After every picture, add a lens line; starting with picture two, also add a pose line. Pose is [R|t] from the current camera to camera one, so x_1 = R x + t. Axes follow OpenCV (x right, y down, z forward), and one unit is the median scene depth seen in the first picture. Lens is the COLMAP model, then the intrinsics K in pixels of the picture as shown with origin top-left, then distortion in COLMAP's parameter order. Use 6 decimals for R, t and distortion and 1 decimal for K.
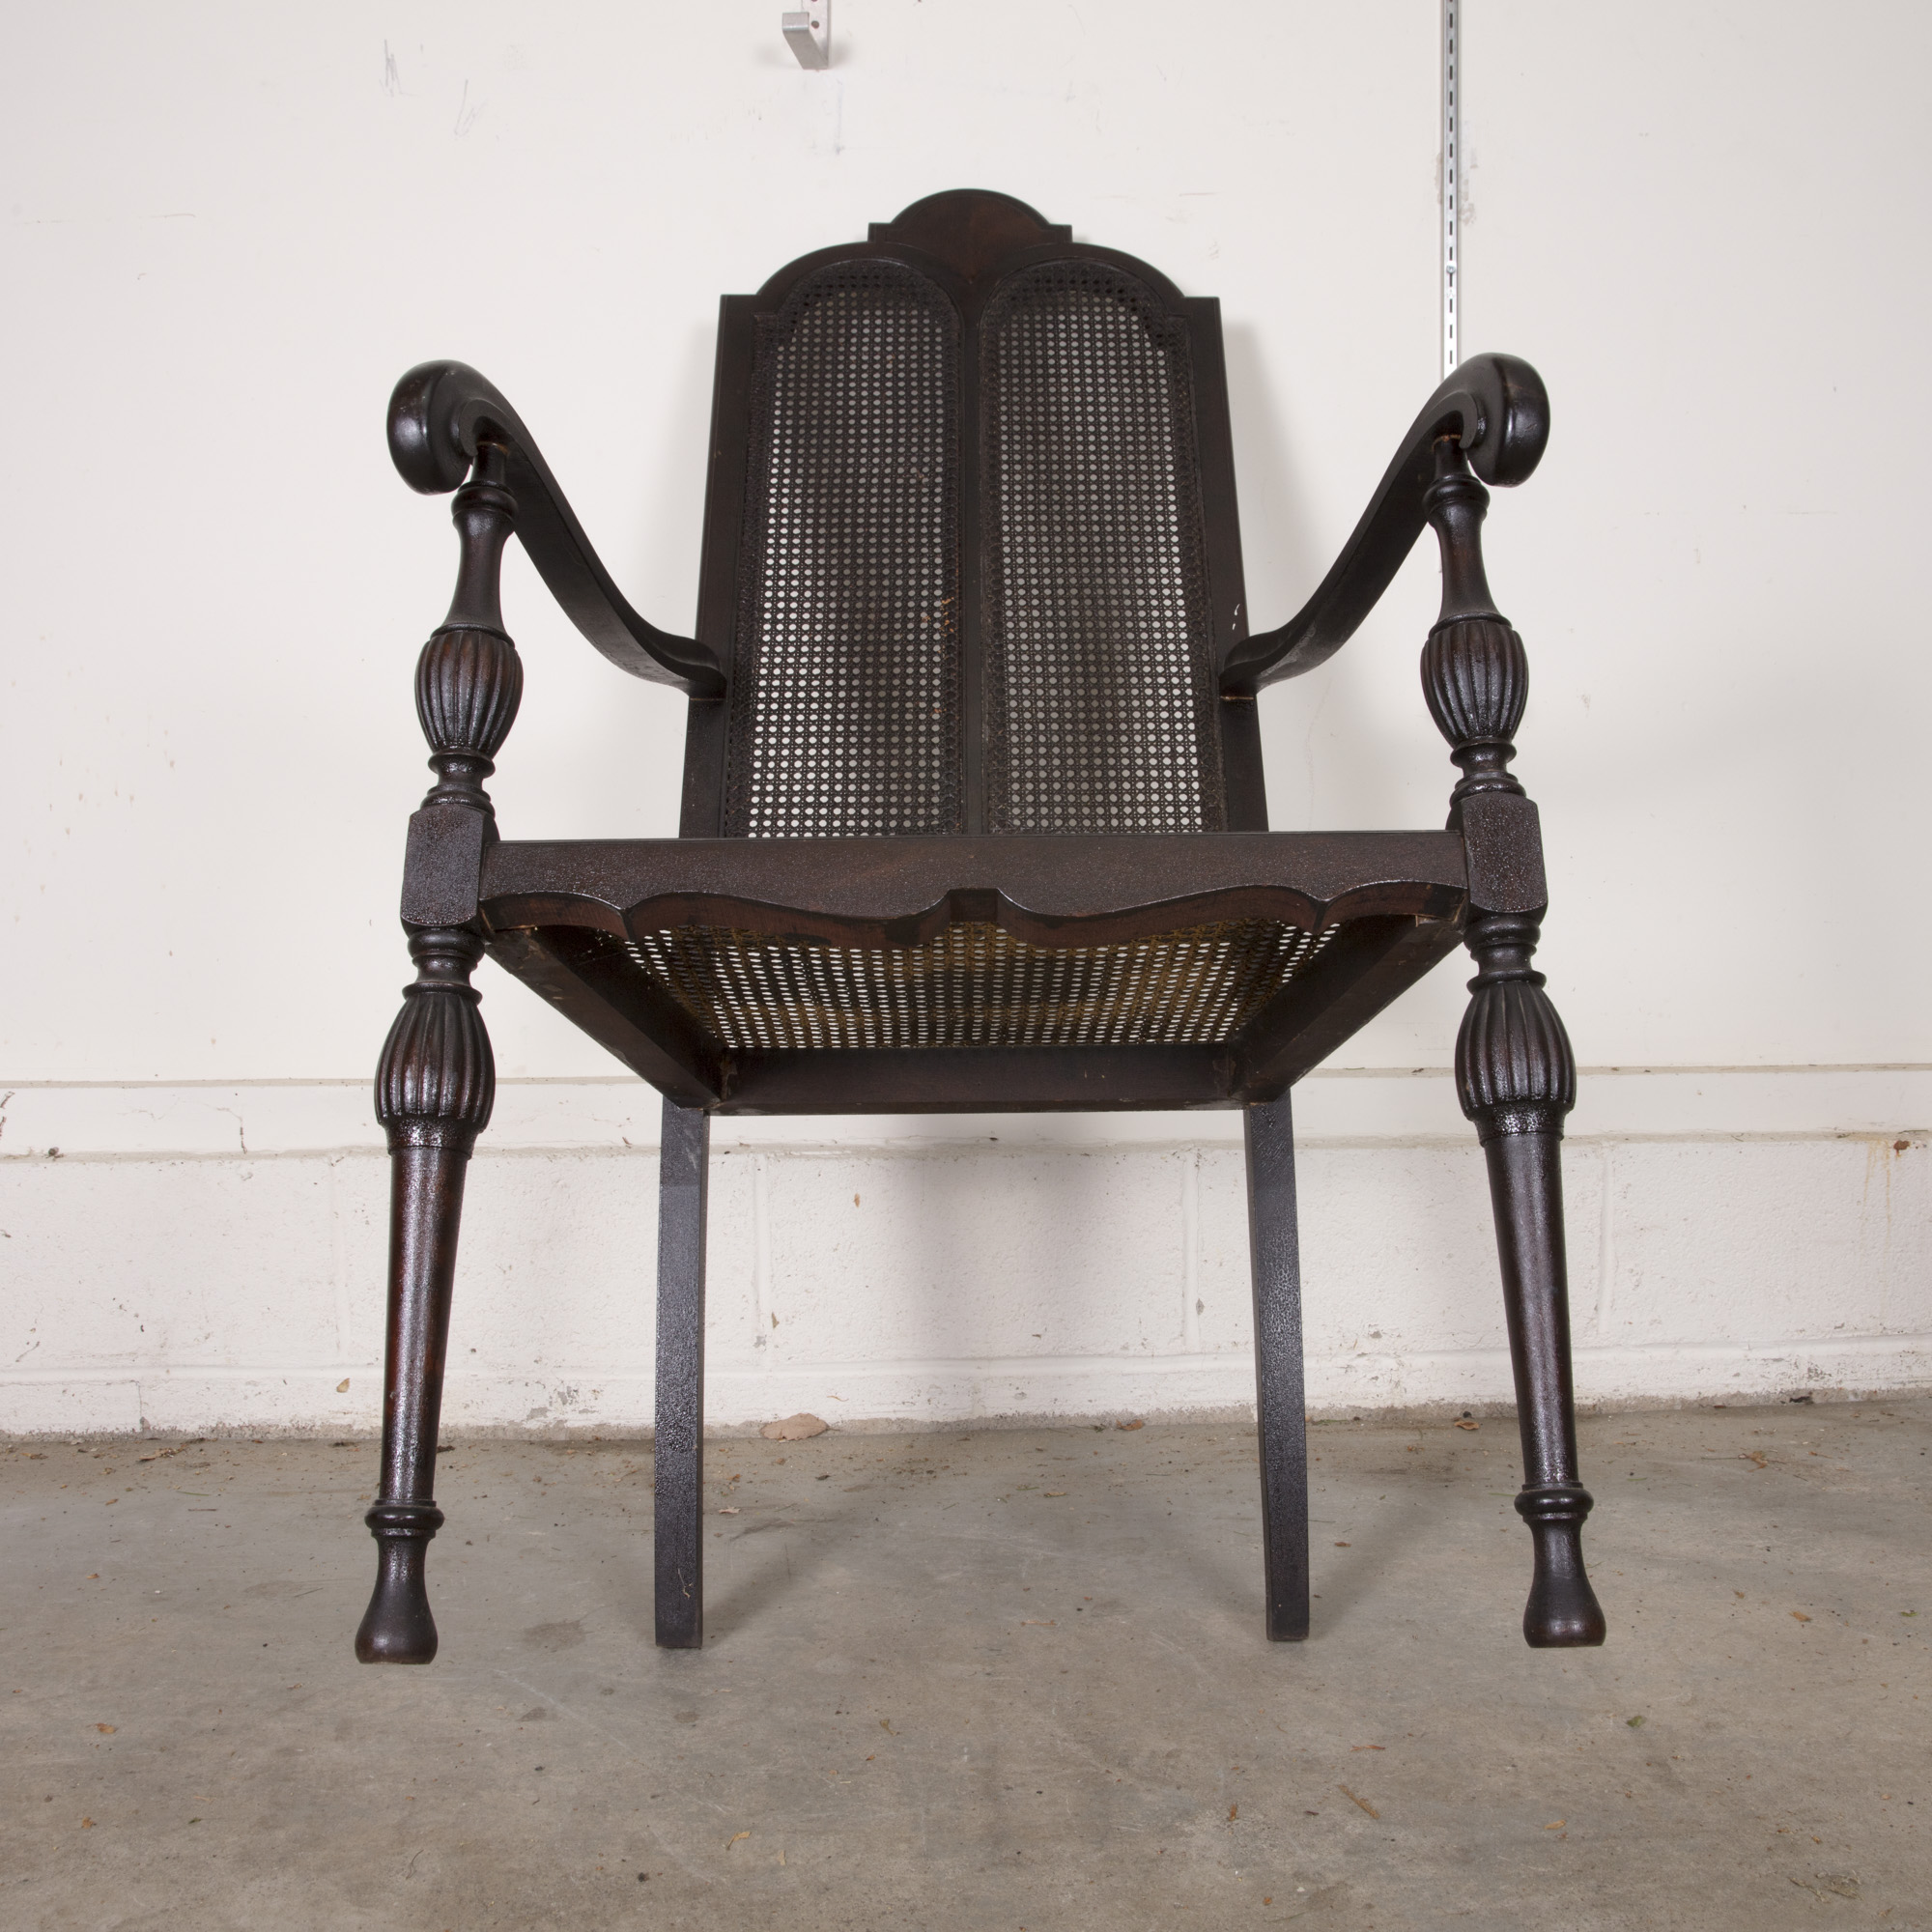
lens RADIAL K [[2080.4, 0, 951.5], [0, 2080.4, 971.2], [0, 0, 1]] dist [-0.062127, 0.000000]
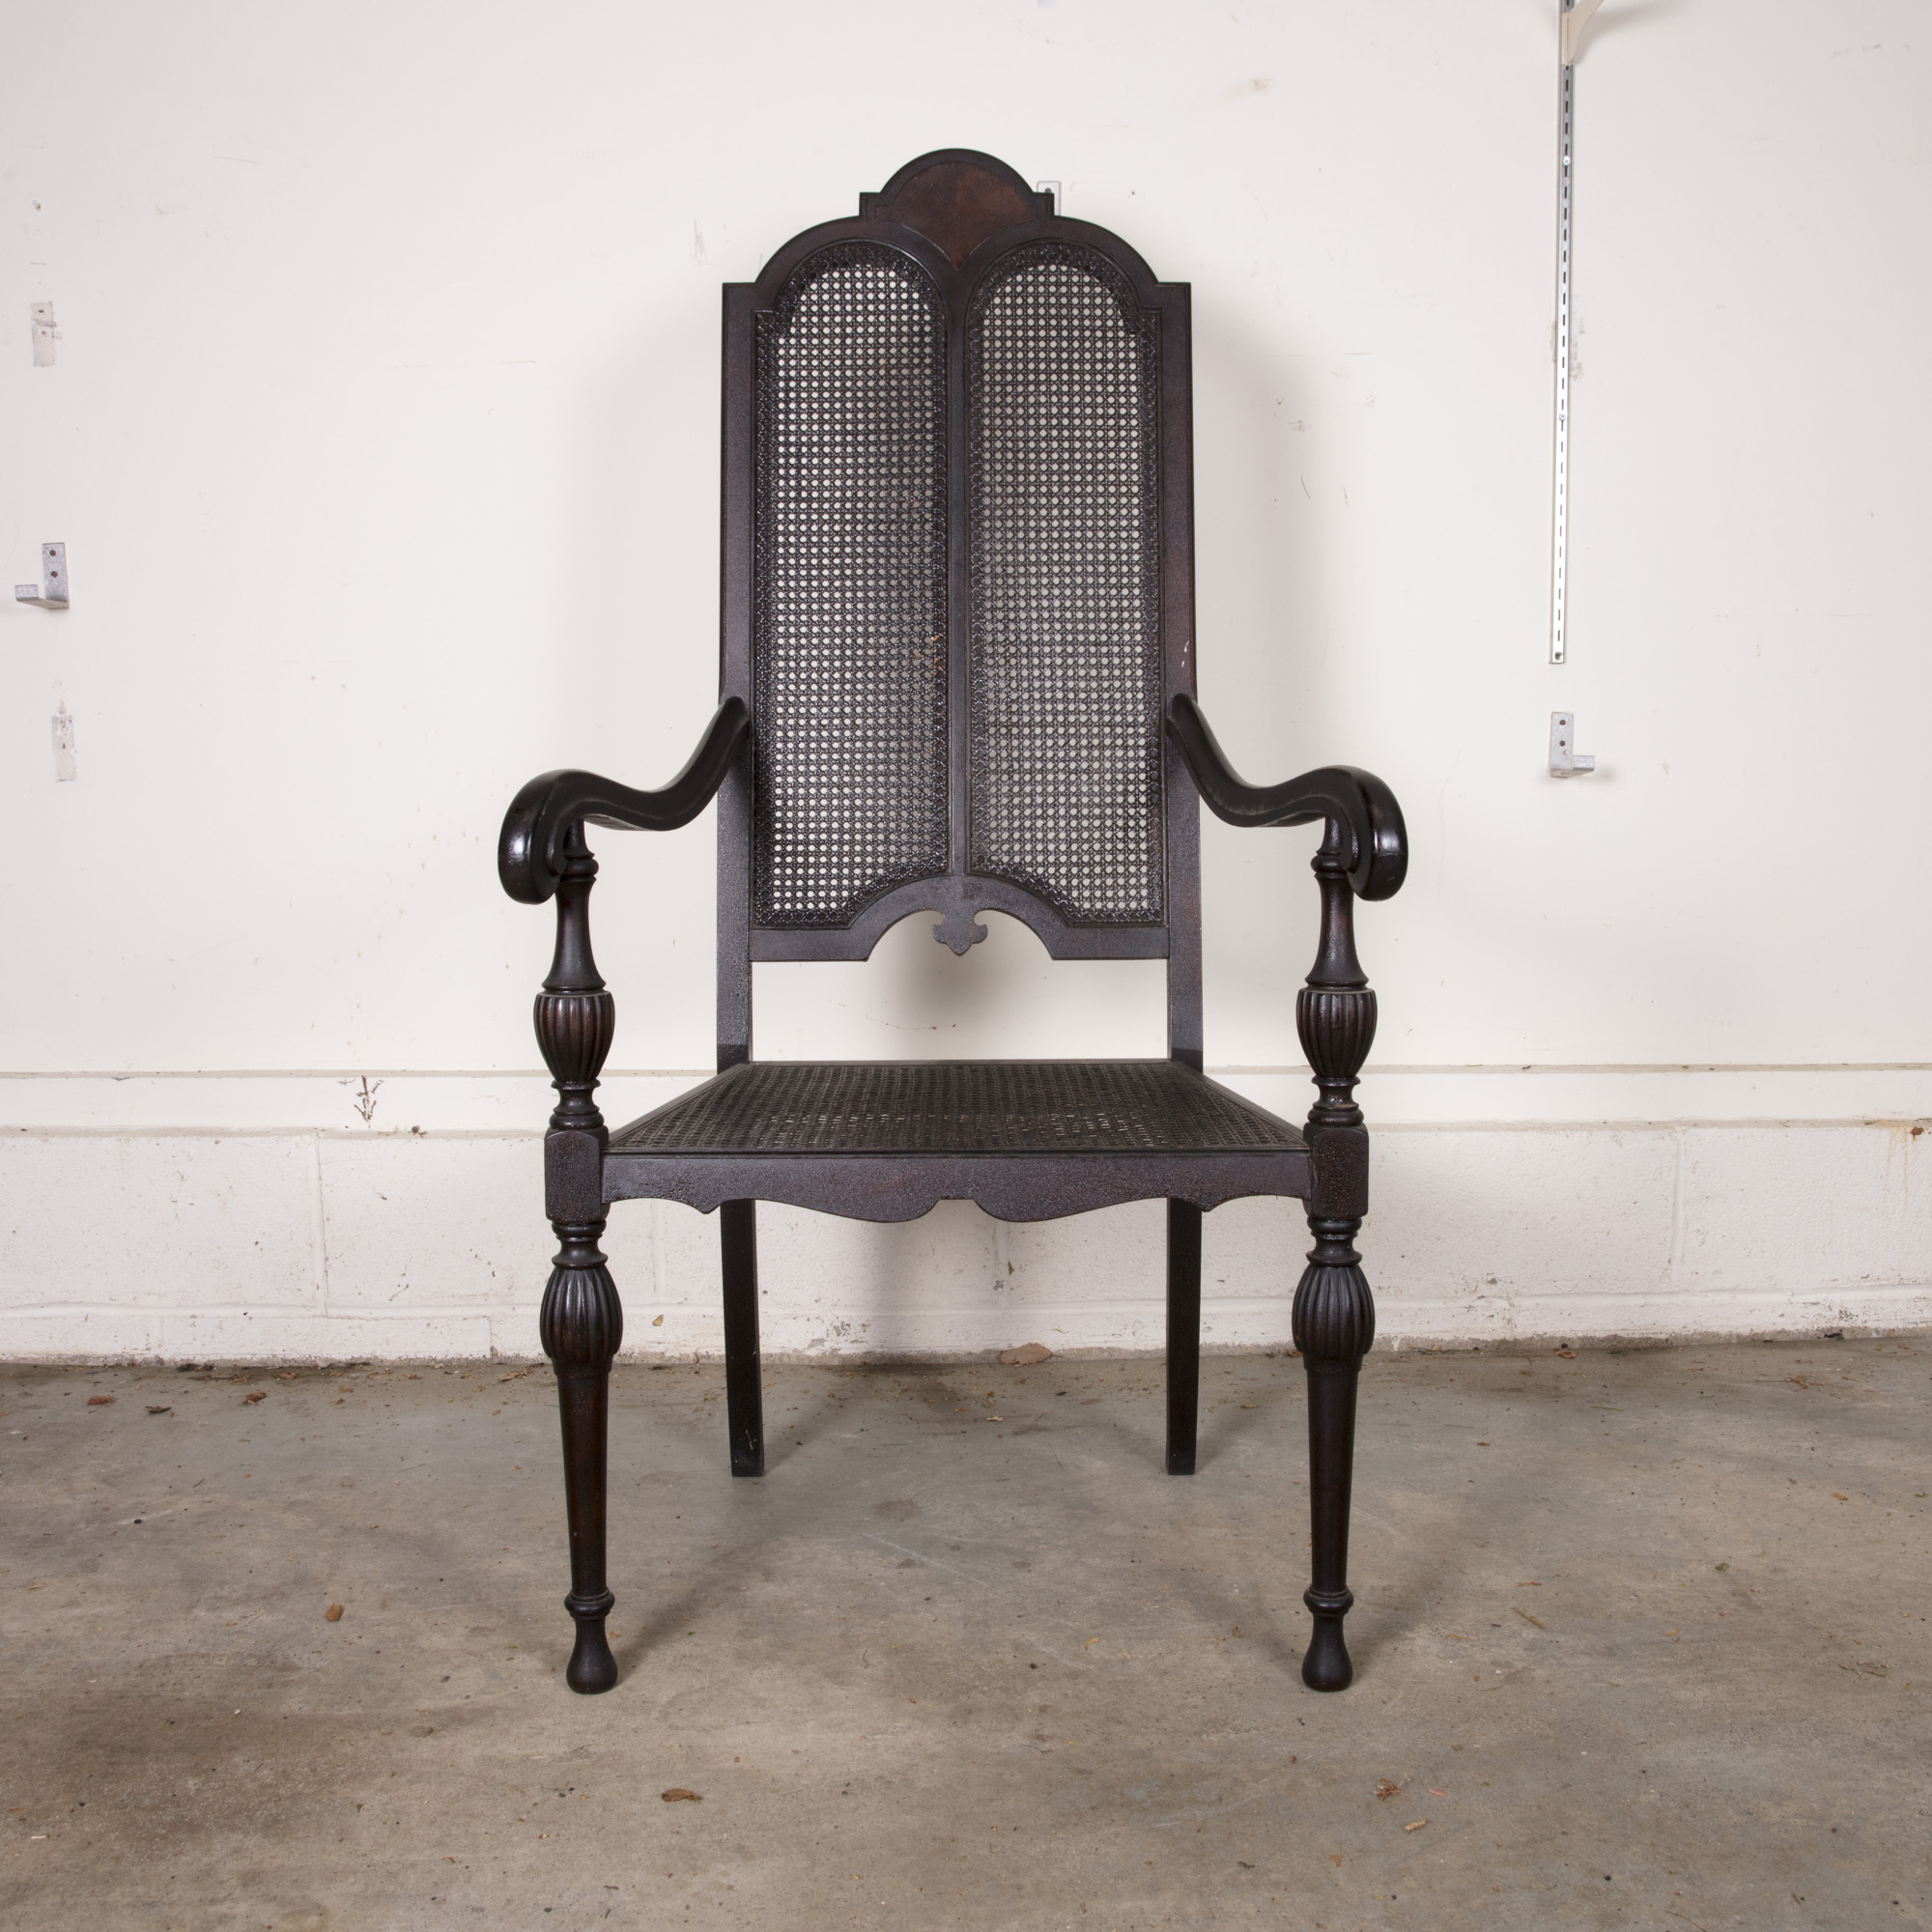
lens RADIAL K [[2080.4, 0, 956.8], [0, 2080.4, 952.5], [0, 0, 1]] dist [-0.062127, 0.000000]
pose [[0.999987, 0.005056, -0.000244, -0.139904], [-0.005050, 0.999780, 0.020366, -0.054312], [0.000347, -0.020365, 0.999793, -0.282463]]
